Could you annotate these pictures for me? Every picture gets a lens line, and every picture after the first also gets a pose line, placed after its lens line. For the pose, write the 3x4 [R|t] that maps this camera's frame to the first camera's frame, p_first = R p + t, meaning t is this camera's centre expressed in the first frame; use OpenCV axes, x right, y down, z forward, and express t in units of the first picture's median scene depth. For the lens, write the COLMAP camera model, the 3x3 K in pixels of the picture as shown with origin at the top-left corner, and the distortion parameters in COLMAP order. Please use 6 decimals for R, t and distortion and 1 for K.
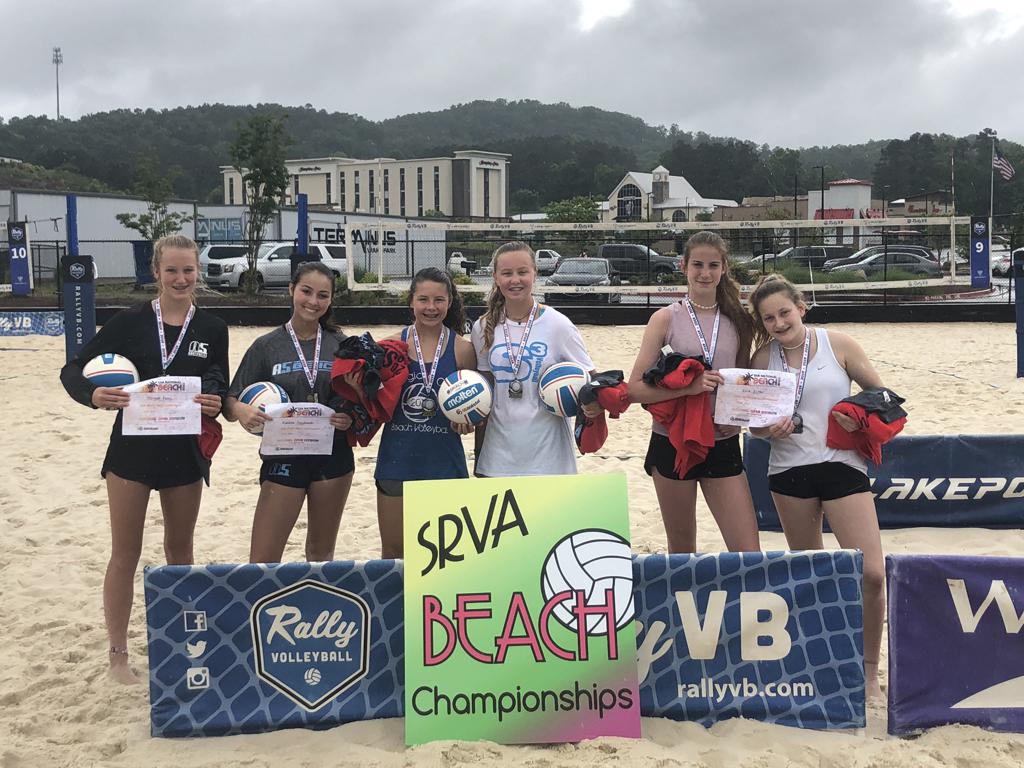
lens RADIAL K [[1498.5, 0, 509.2], [0, 1498.5, 387.1], [0, 0, 1]] dist [0.170703, -0.586281]
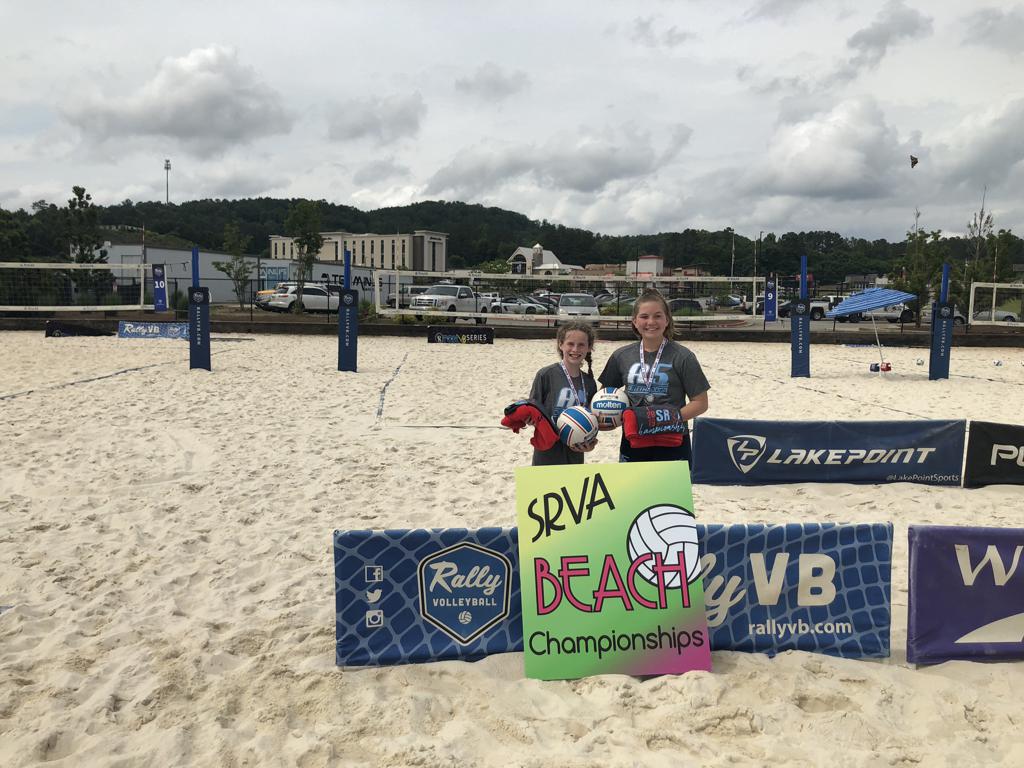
lens RADIAL K [[894.7, 0, 507.8], [0, 894.7, 376.9], [0, 0, 1]] dist [0.065391, -0.122408]
pose [[0.996810, 0.017941, 0.077768, -0.156864], [-0.018167, 0.999833, 0.002191, -0.013116], [-0.077716, -0.003597, 0.996969, 0.243884]]
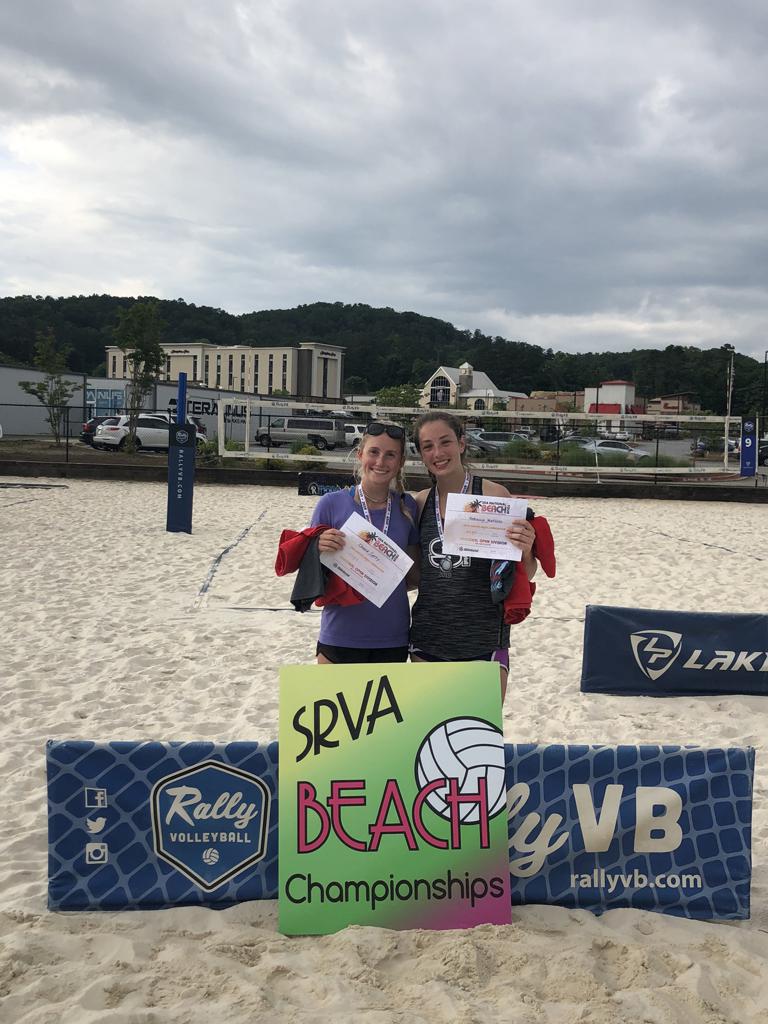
lens RADIAL K [[1209.5, 0, 392.0], [0, 1209.5, 528.9], [0, 0, 1]] dist [0.188306, -0.679359]
pose [[0.998128, 0.038318, 0.047660, -0.056742], [-0.038035, 0.999253, -0.006838, -0.025143], [-0.047886, 0.005013, 0.998840, 0.175749]]
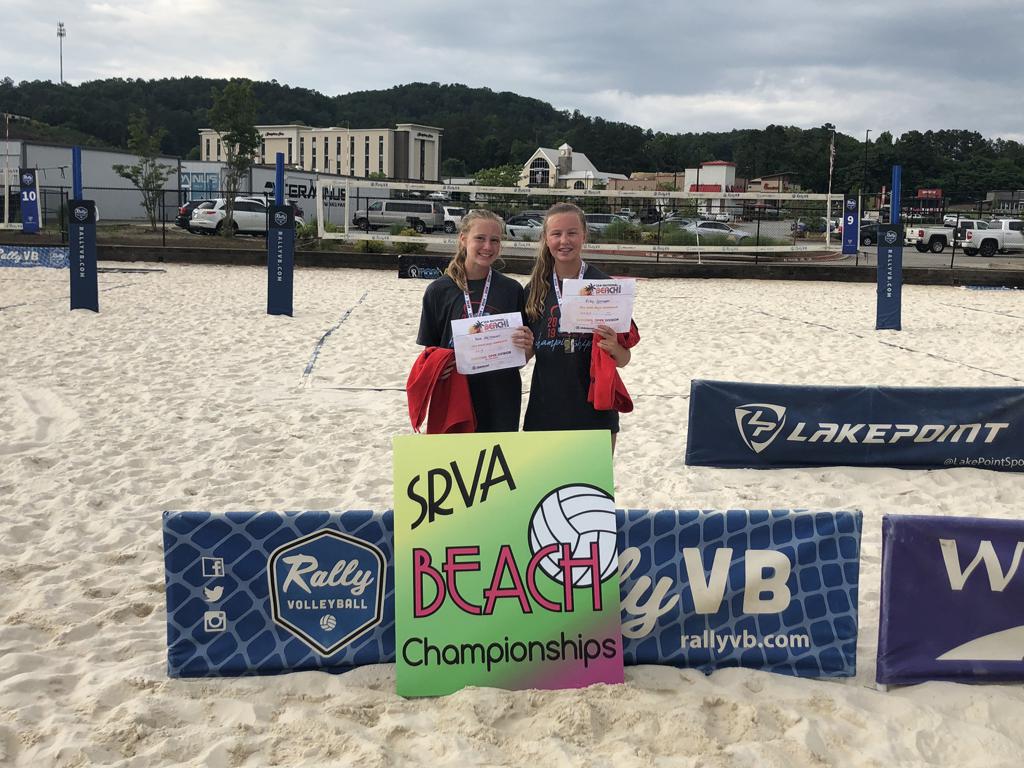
lens RADIAL K [[1209.5, 0, 508.9], [0, 1209.5, 385.3], [0, 0, 1]] dist [0.188306, -0.679359]
pose [[0.997625, 0.025906, 0.063829, -0.064723], [-0.029225, 0.998238, 0.051637, -0.014746], [-0.062379, -0.053380, 0.996624, 0.173609]]
